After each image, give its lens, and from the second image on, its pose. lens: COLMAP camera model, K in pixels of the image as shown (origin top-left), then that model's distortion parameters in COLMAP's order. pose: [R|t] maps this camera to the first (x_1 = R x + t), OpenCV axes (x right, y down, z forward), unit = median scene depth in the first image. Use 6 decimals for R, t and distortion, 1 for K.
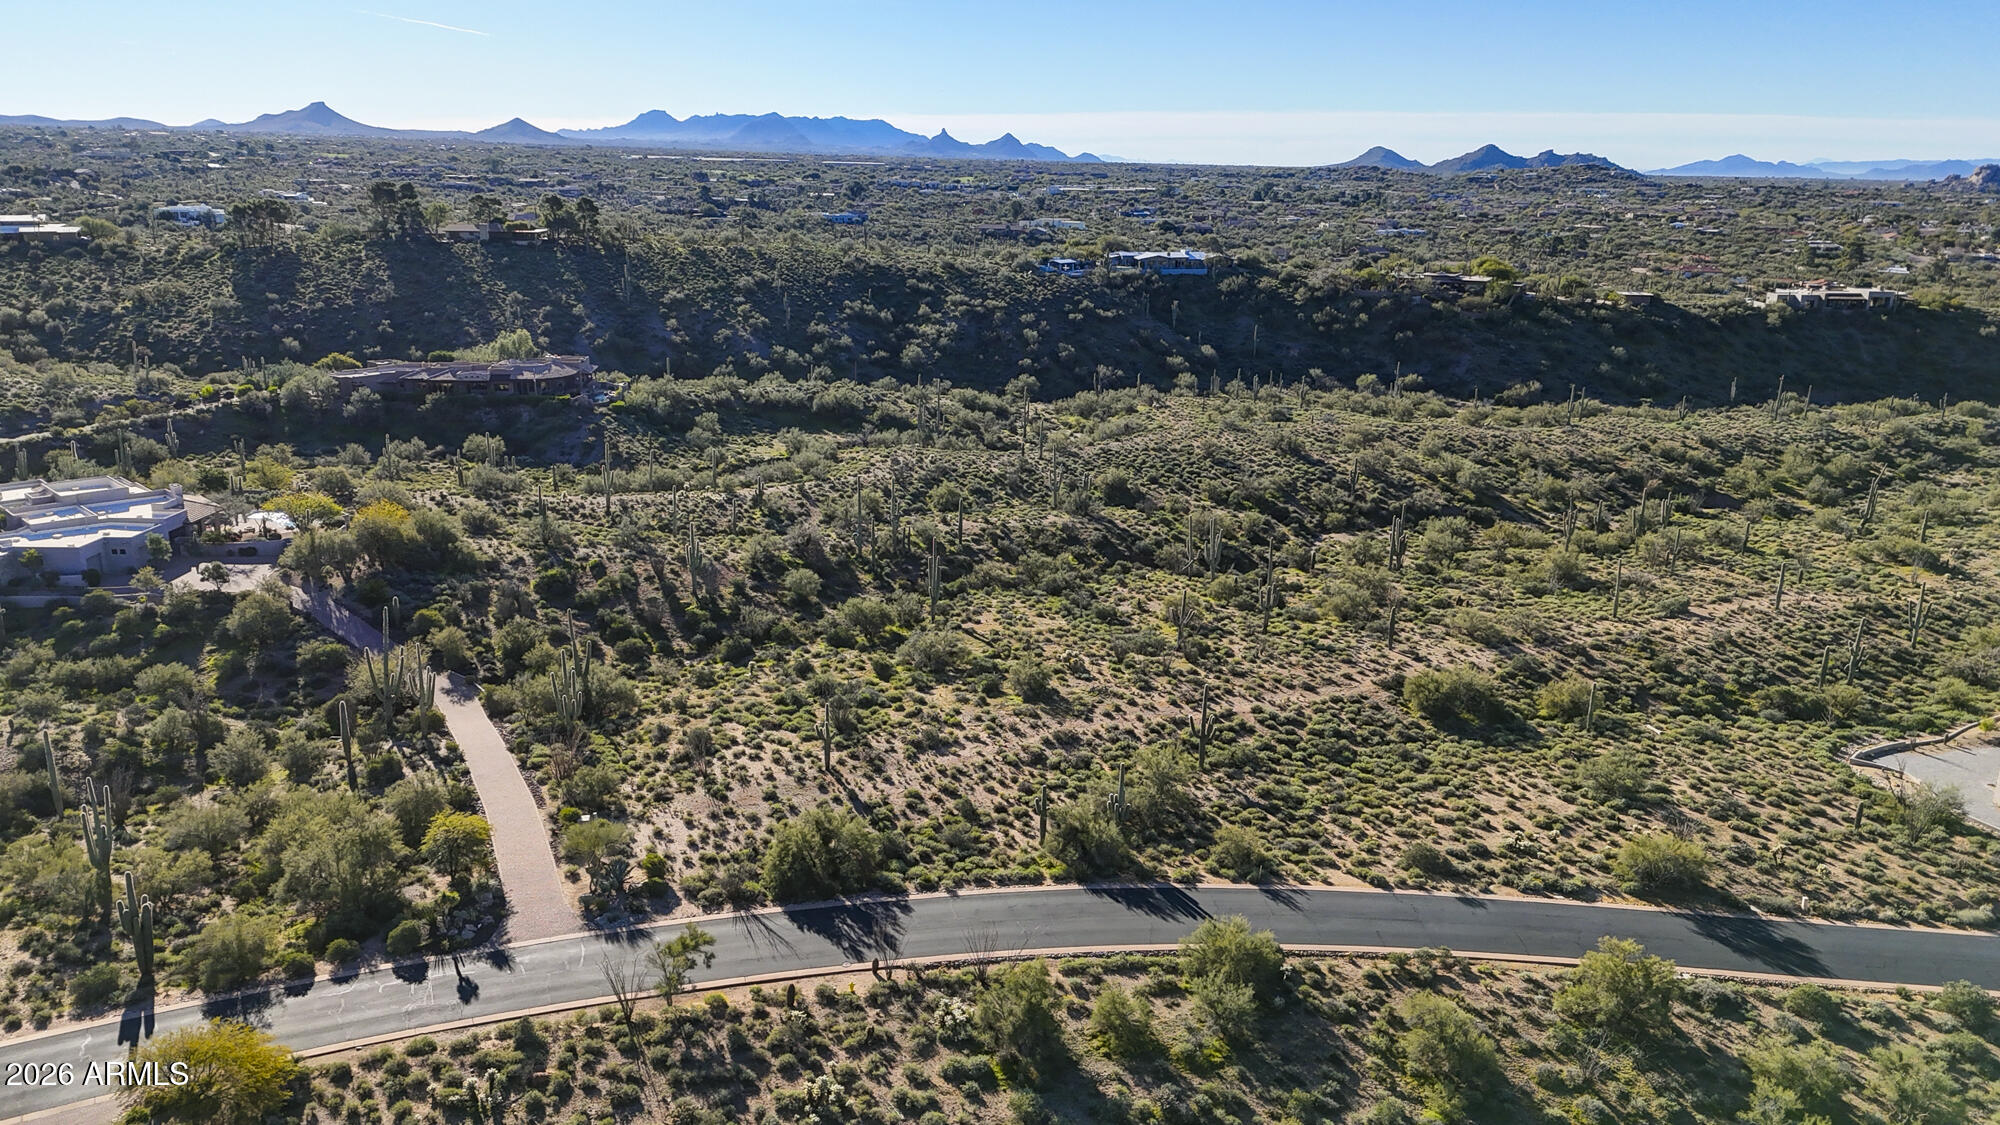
lens RADIAL K [[1476.2, 0, 989.9], [0, 1476.2, 563.1], [0, 0, 1]] dist [0.069331, -0.058942]
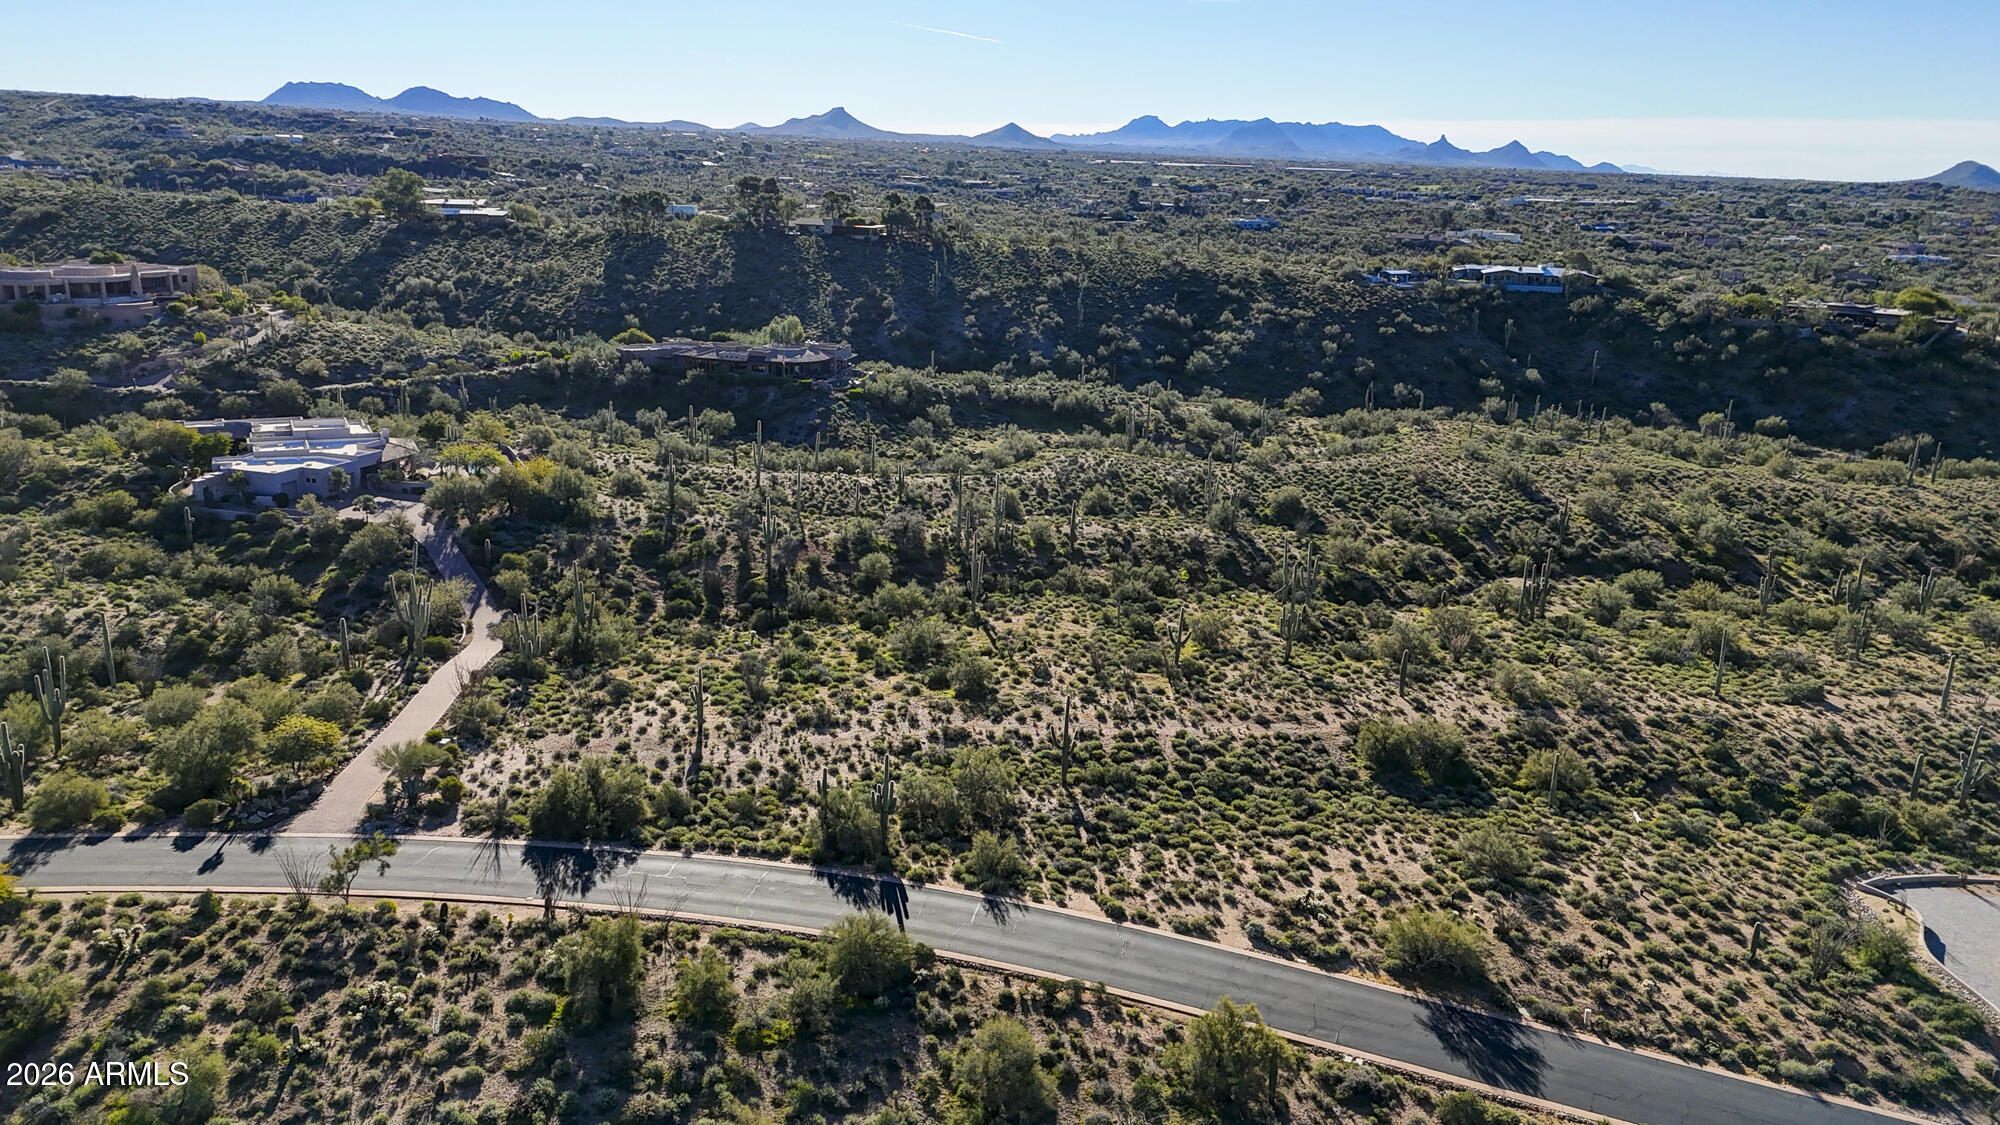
lens RADIAL K [[1504.2, 0, 988.6], [0, 1504.2, 565.7], [0, 0, 1]] dist [0.085183, -0.093740]
pose [[0.951012, 0.097105, -0.293507, 0.164142], [-0.099218, 0.995036, 0.007717, -0.001952], [0.292799, 0.021783, 0.955926, 0.018057]]
